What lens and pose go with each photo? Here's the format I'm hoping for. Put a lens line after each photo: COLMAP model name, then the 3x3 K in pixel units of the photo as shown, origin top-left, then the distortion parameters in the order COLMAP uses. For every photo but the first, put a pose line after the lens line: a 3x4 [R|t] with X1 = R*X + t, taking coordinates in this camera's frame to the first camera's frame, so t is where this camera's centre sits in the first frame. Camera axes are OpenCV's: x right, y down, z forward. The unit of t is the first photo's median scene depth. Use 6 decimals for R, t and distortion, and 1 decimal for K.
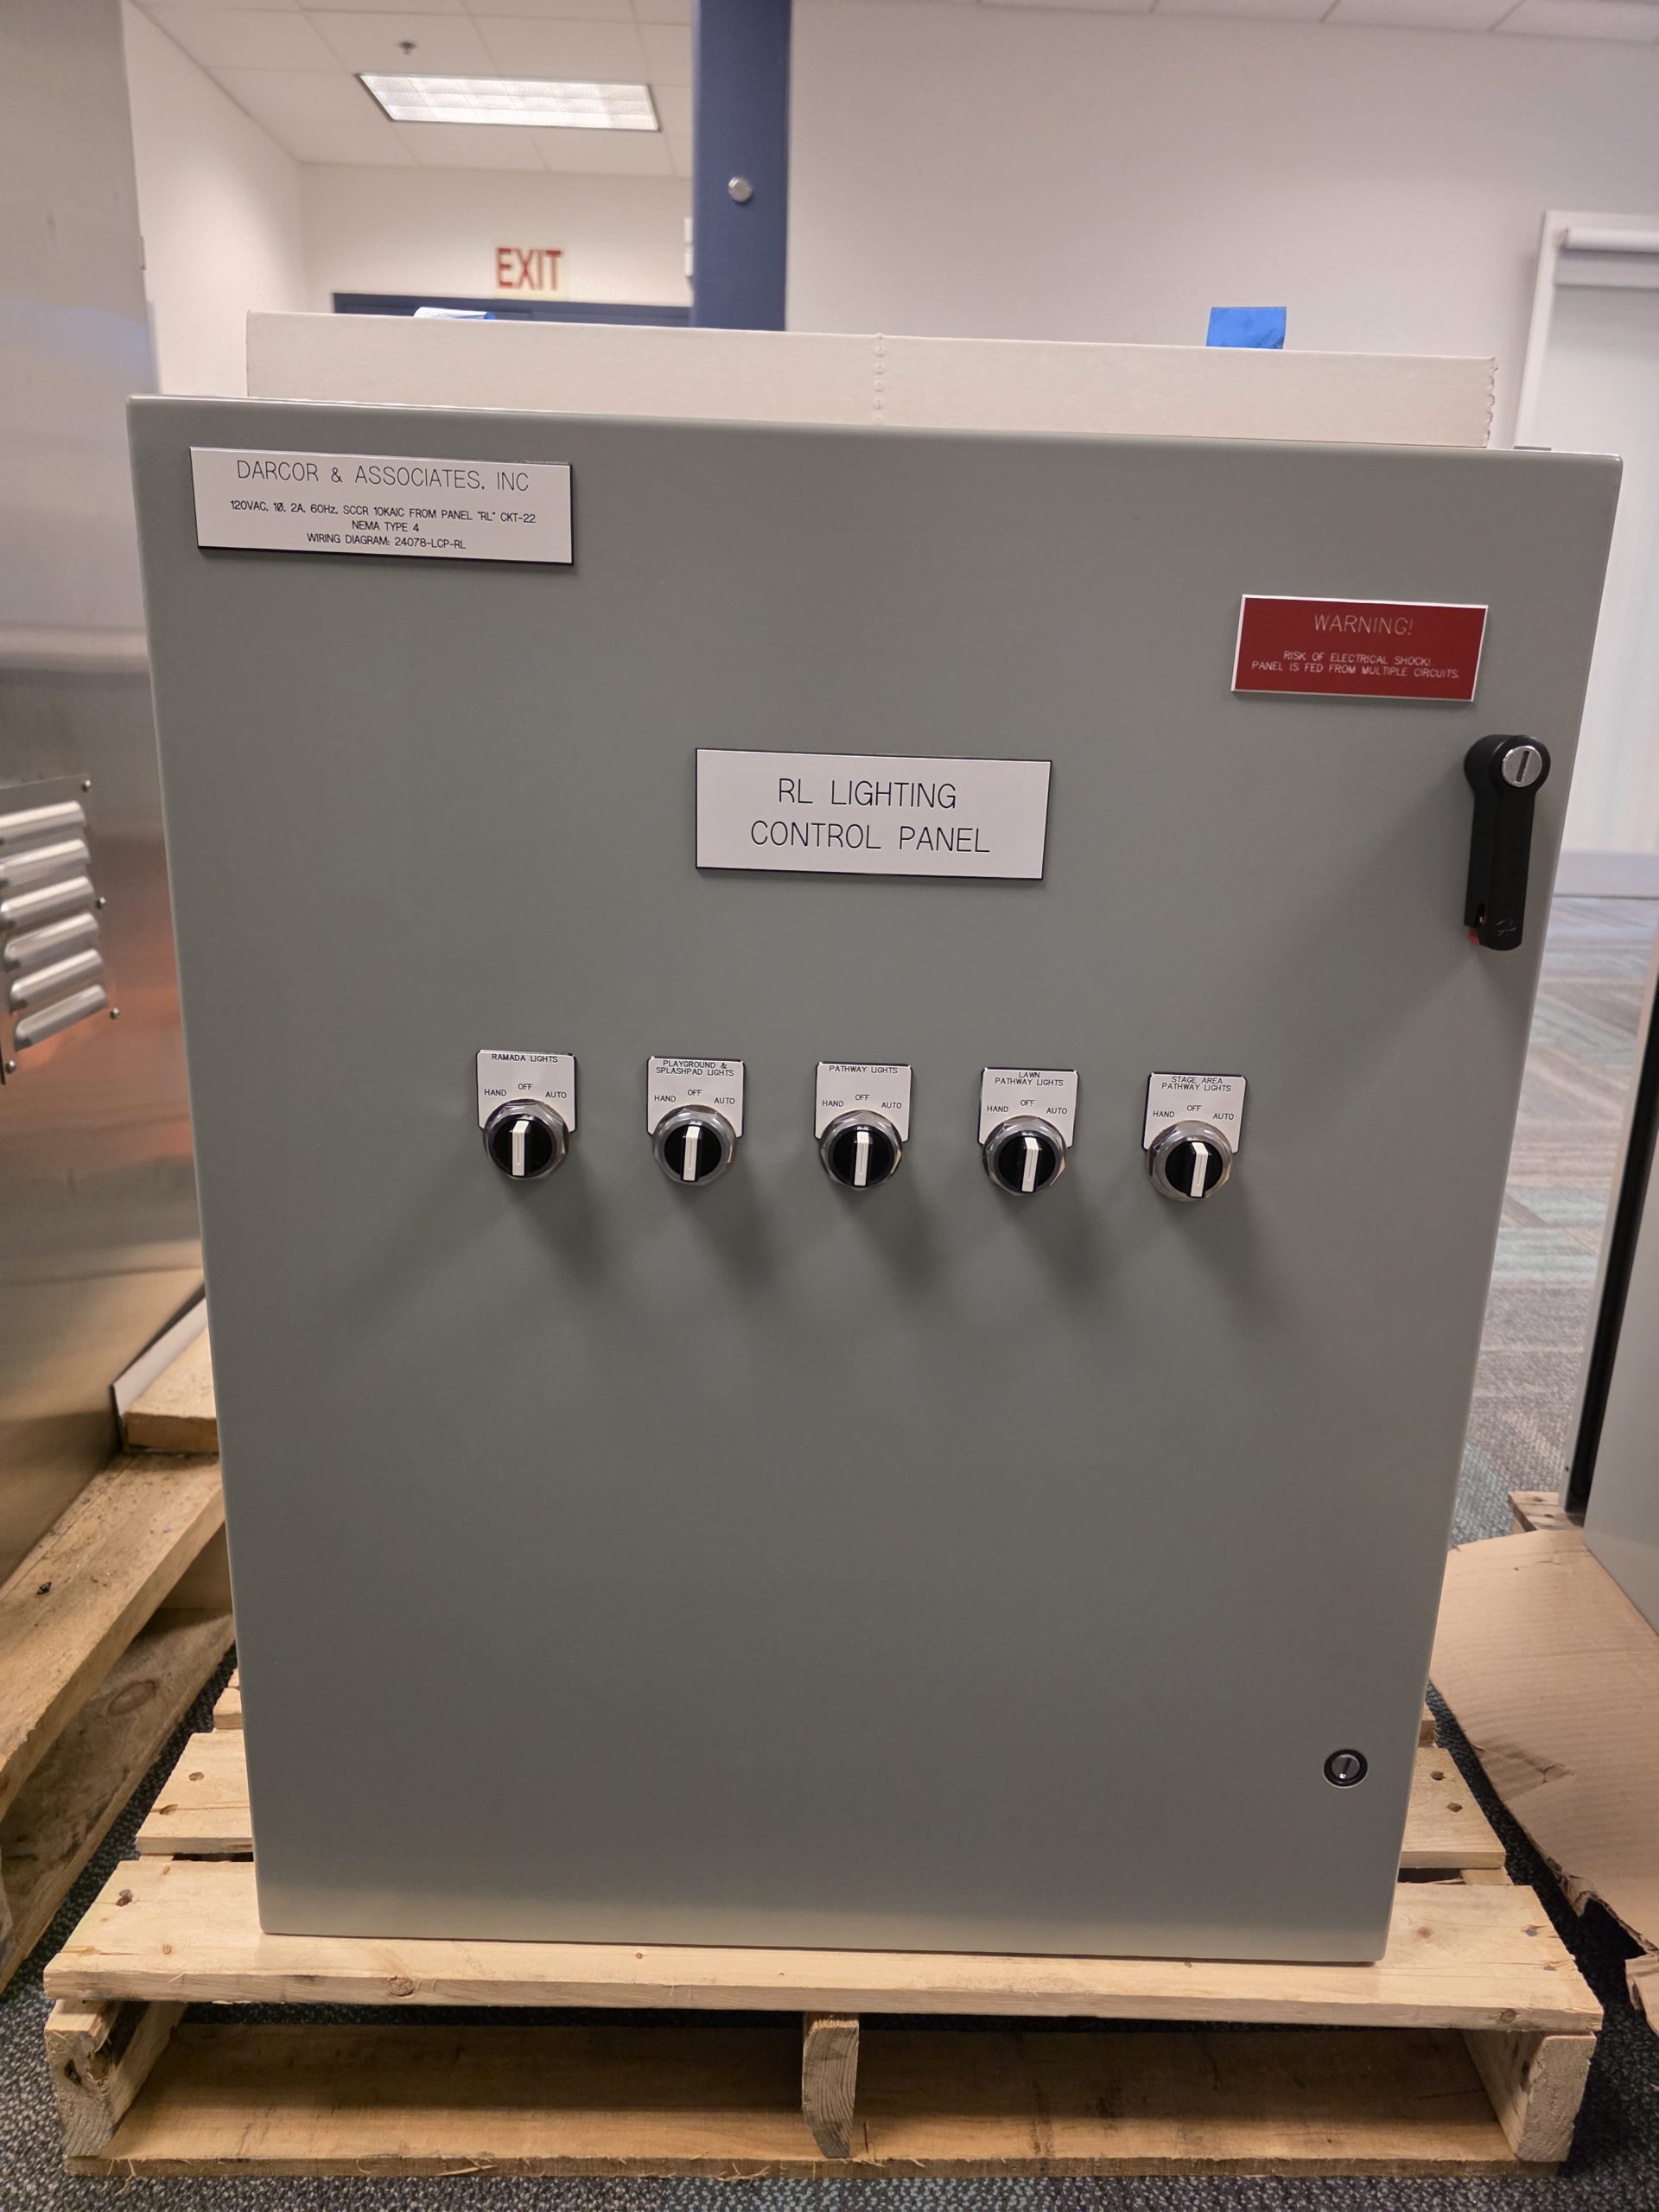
lens RADIAL K [[1483.6, 0, 818.8], [0, 1483.6, 1087.9], [0, 0, 1]] dist [0.045103, -0.039857]
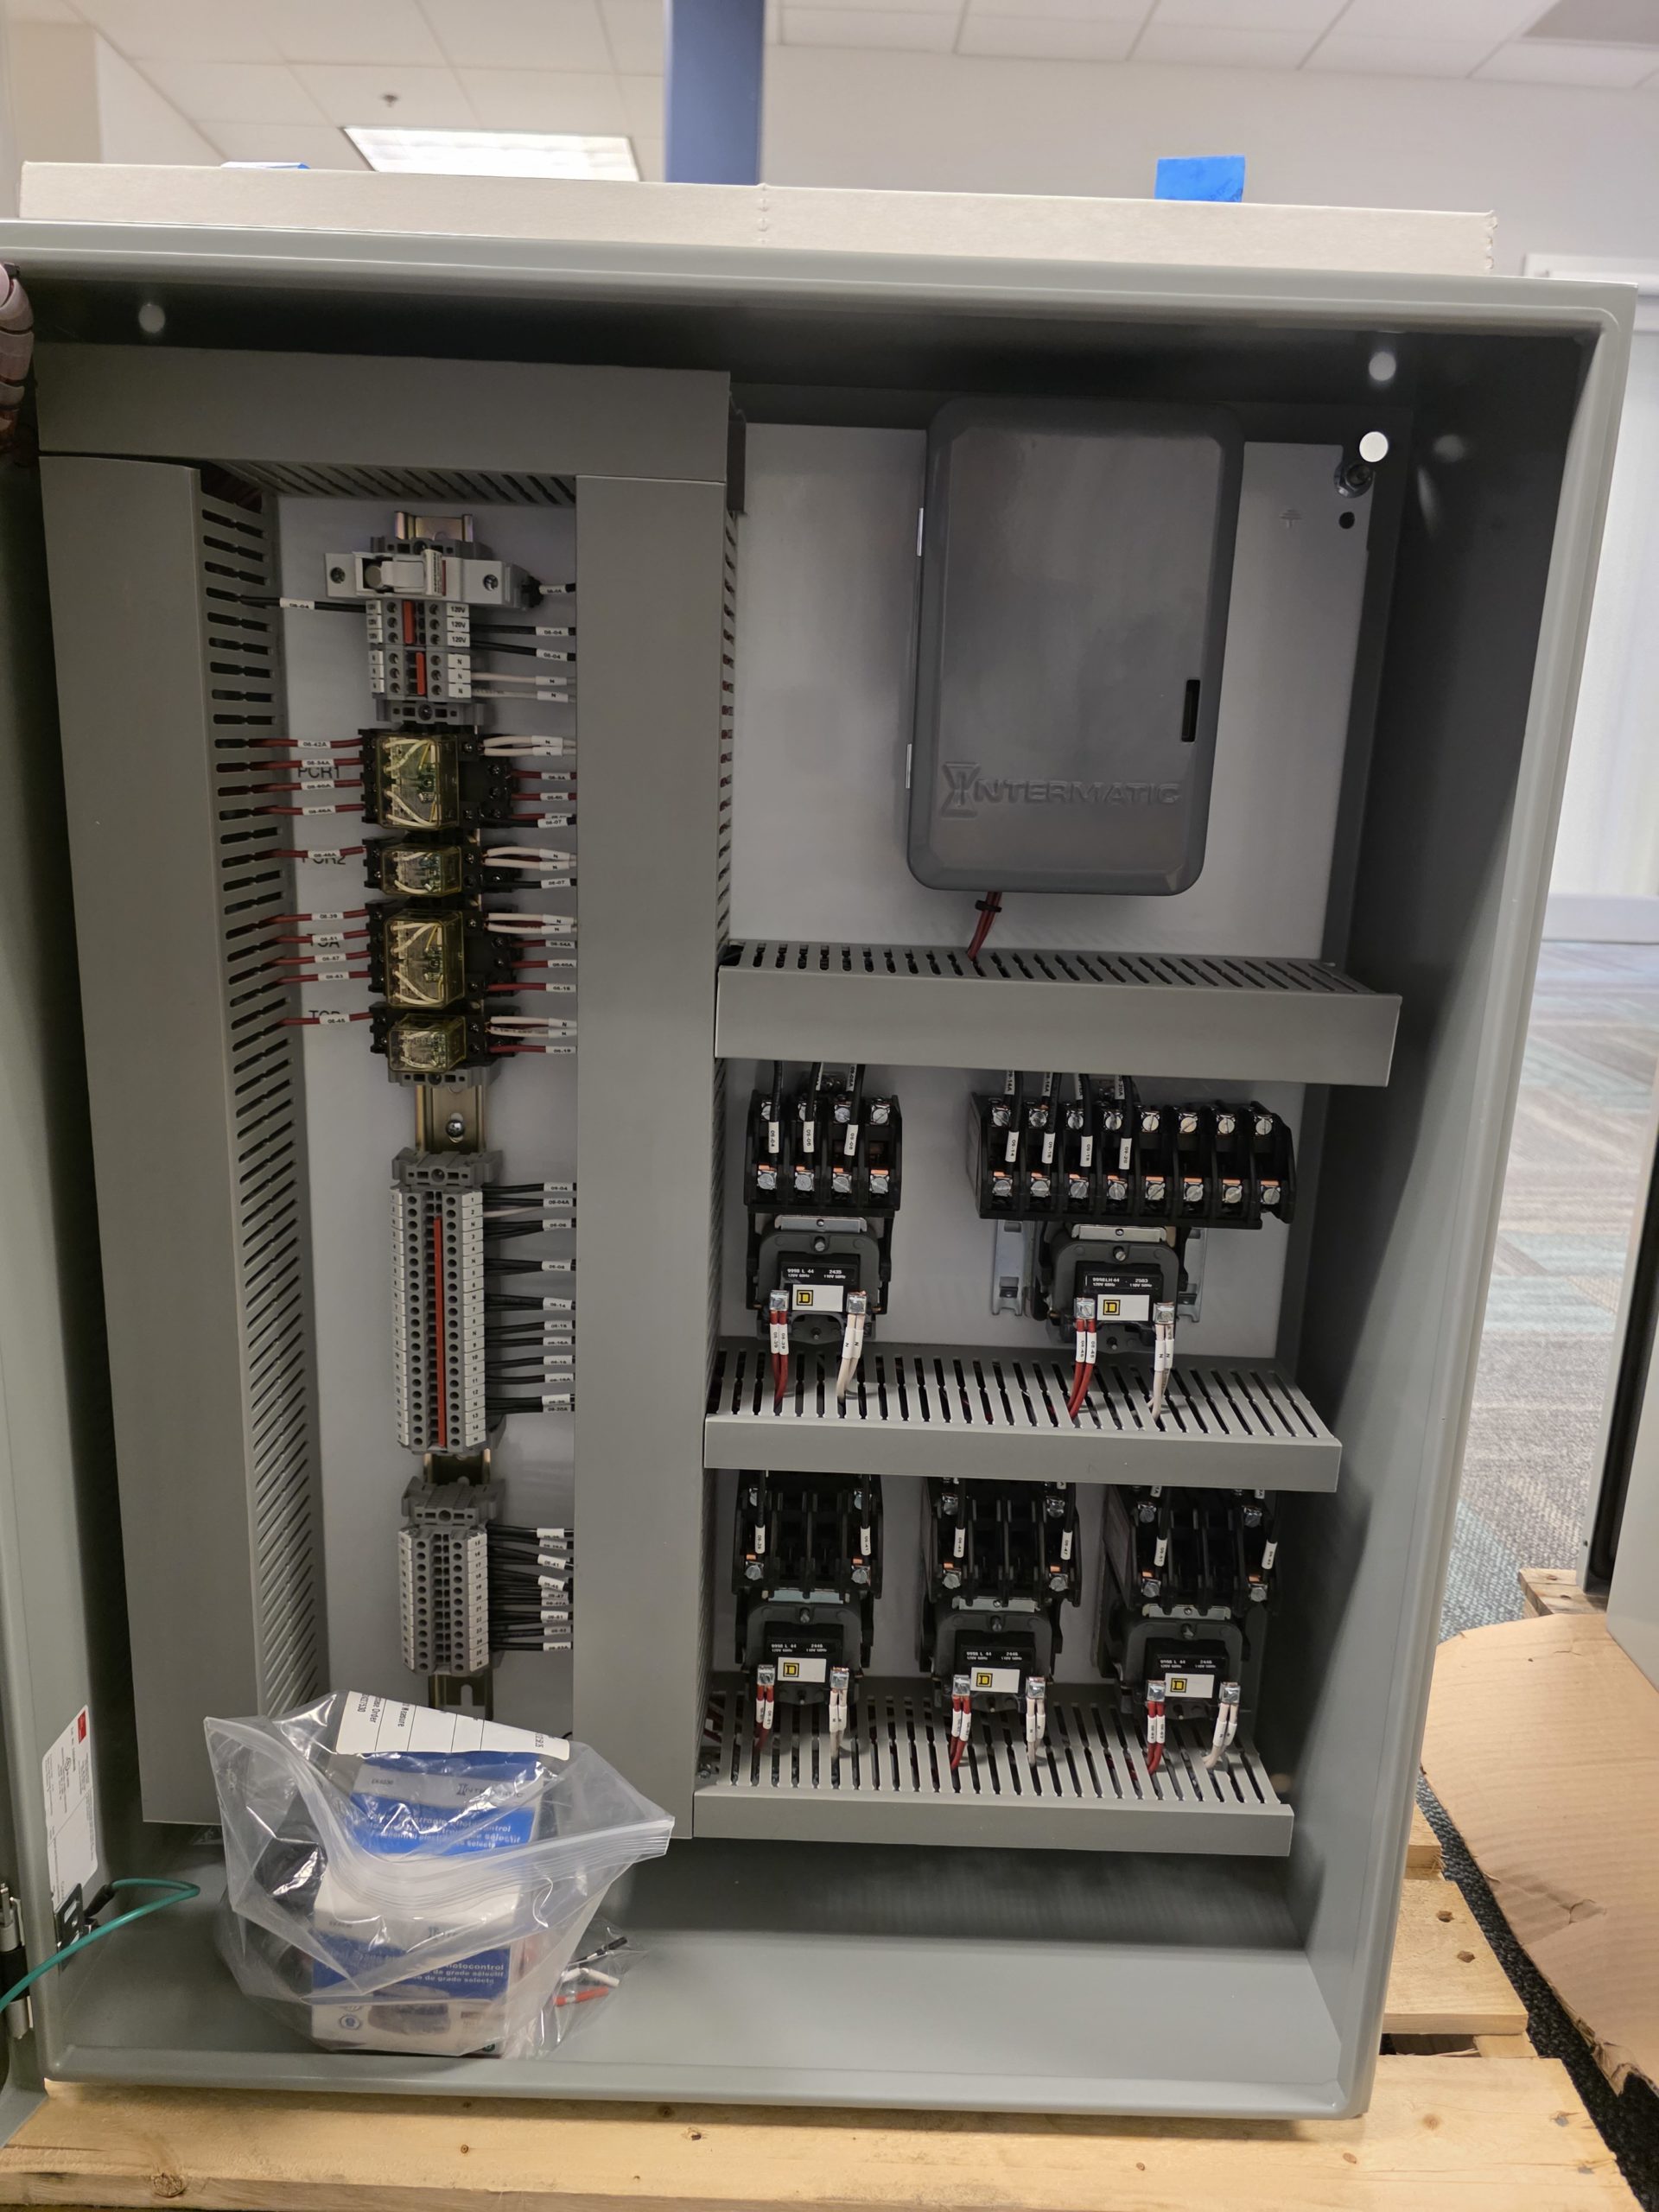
lens RADIAL K [[1483.6, 0, 794.5], [0, 1483.6, 1076.7], [0, 0, 1]] dist [0.045103, -0.039857]
pose [[0.999962, 0.005383, -0.006860, 0.038928], [-0.005666, 0.999108, -0.041835, 0.019544], [0.006628, 0.041872, 0.999101, 0.103757]]
